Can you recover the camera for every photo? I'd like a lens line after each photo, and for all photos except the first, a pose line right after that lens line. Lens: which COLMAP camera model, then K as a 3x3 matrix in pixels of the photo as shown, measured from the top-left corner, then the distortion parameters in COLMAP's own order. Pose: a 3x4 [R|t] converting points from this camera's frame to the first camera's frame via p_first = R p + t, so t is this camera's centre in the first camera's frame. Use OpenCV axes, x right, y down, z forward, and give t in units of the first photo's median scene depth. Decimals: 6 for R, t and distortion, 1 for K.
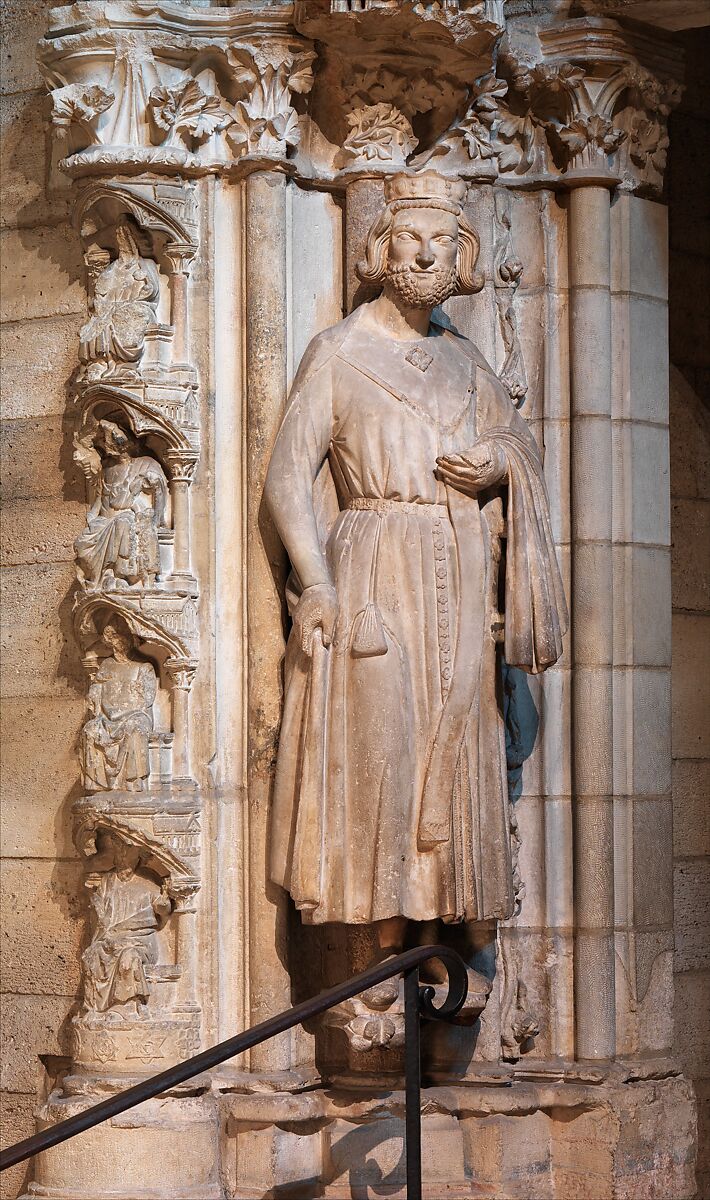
lens RADIAL K [[3157.8, 0, 363.2], [0, 3157.8, 597.7], [0, 0, 1]] dist [-0.072042, 0.000000]
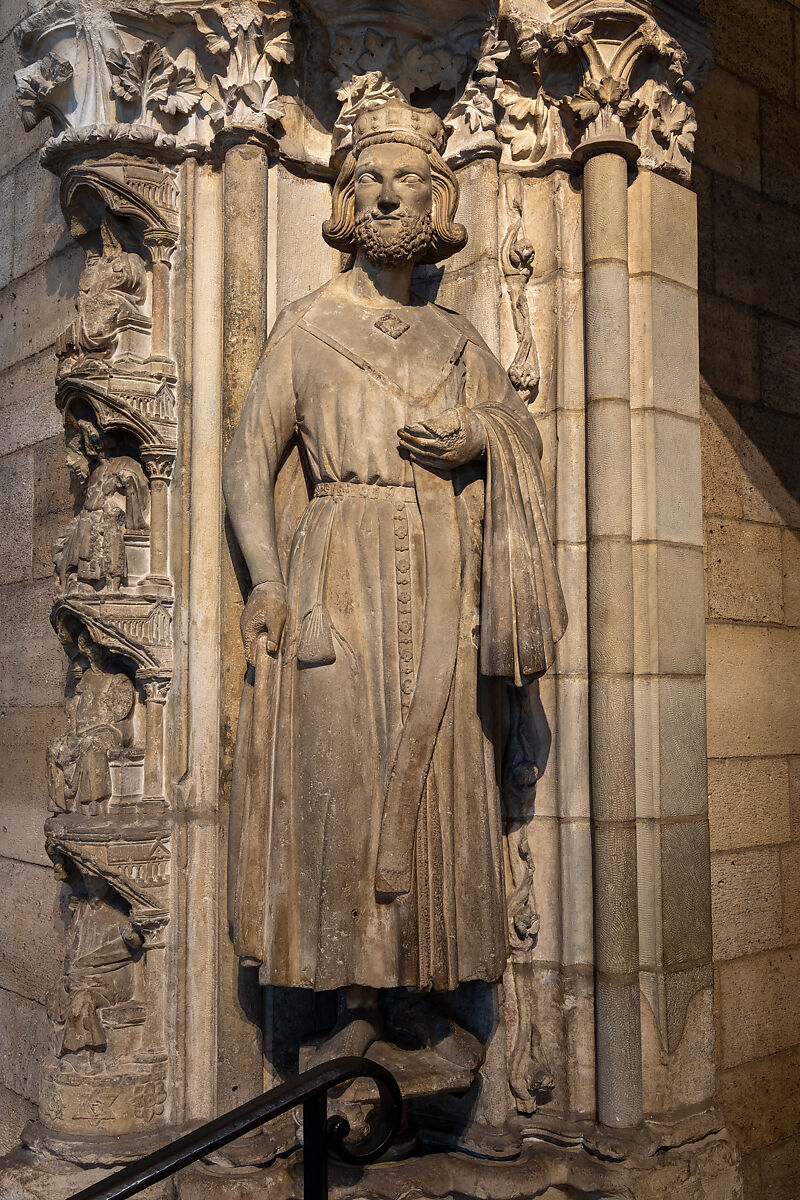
lens RADIAL K [[1220.4, 0, 401.8], [0, 1220.4, 596.3], [0, 0, 1]] dist [0.008640, 0.000000]
pose [[0.981228, -0.014131, -0.192333, 0.083395], [0.007547, 0.999362, -0.034919, 0.011048], [0.192704, 0.032812, 0.980708, 0.660663]]
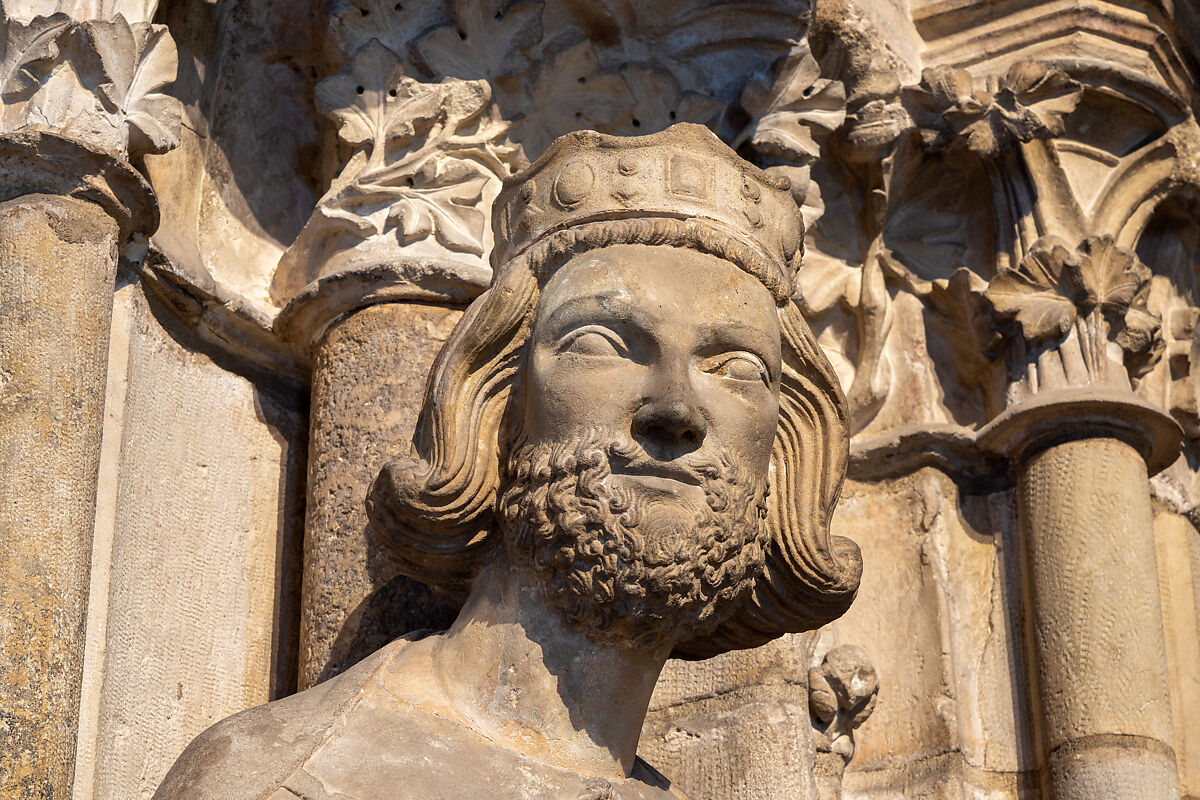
lens RADIAL K [[3145.1, 0, 609.4], [0, 3145.1, 404.0], [0, 0, 1]] dist [0.037001, 0.000000]
pose [[0.983615, 0.088366, 0.157138, -0.024461], [-0.010026, 0.897097, -0.441719, 0.003127], [-0.180001, 0.432906, 0.883285, 0.755828]]
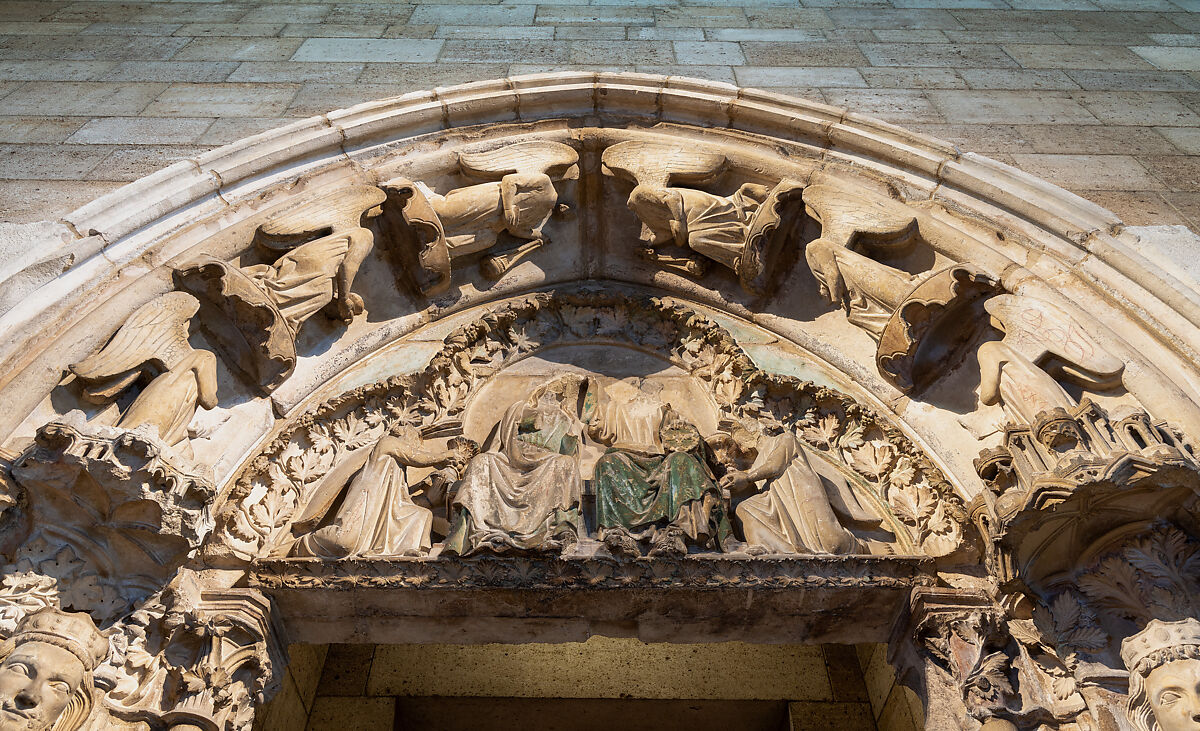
lens RADIAL K [[833.0, 0, 595.3], [0, 833.0, 372.9], [0, 0, 1]] dist [0.000367, 0.007597]
pose [[0.781176, 0.492185, 0.384081, 0.008506], [-0.048837, 0.661498, -0.748355, 0.001416], [-0.622398, 0.565840, 0.540783, 0.699274]]
